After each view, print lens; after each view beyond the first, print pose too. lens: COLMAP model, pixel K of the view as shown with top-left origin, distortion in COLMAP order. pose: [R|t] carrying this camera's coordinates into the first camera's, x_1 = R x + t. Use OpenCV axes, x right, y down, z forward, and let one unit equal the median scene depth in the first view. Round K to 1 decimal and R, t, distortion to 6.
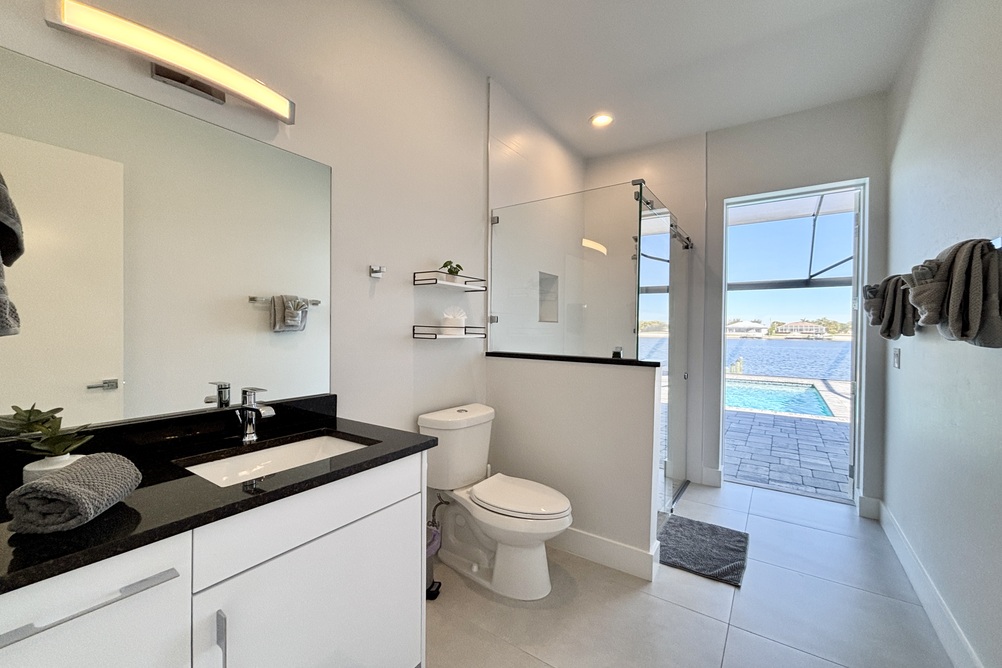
lens RADIAL K [[404.5, 0, 500.7], [0, 404.5, 331.1], [0, 0, 1]] dist [0.001197, 0.000048]
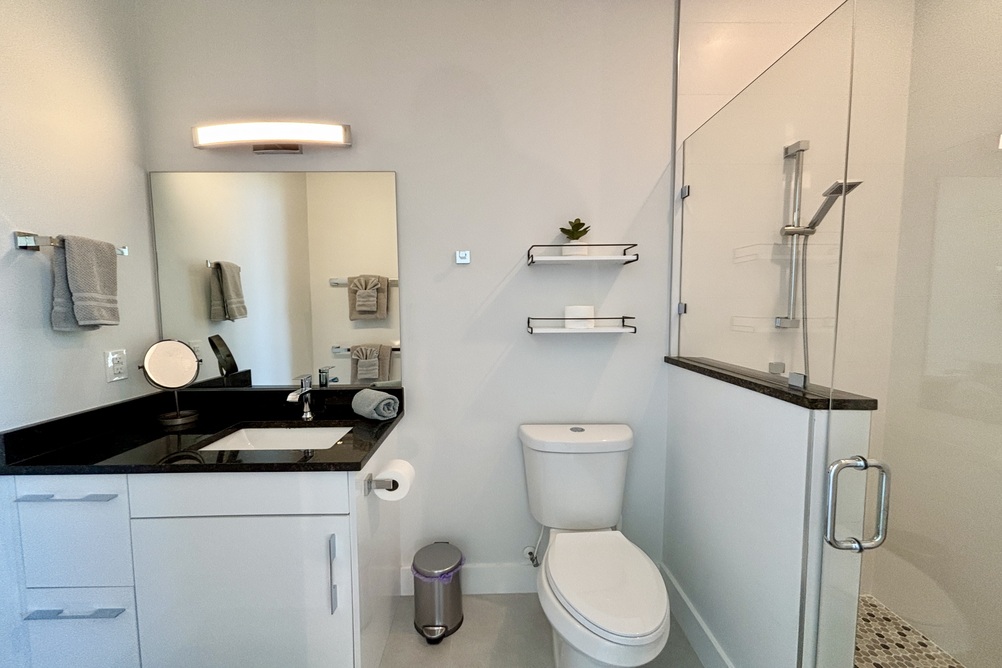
lens RADIAL K [[404.5, 0, 495.9], [0, 404.5, 329.7], [0, 0, 1]] dist [0.001197, 0.000048]
pose [[0.564837, 0.036423, -0.824398, 0.708956], [0.019831, 0.998138, 0.057686, -0.064154], [0.824964, -0.048932, 0.563063, 0.740845]]
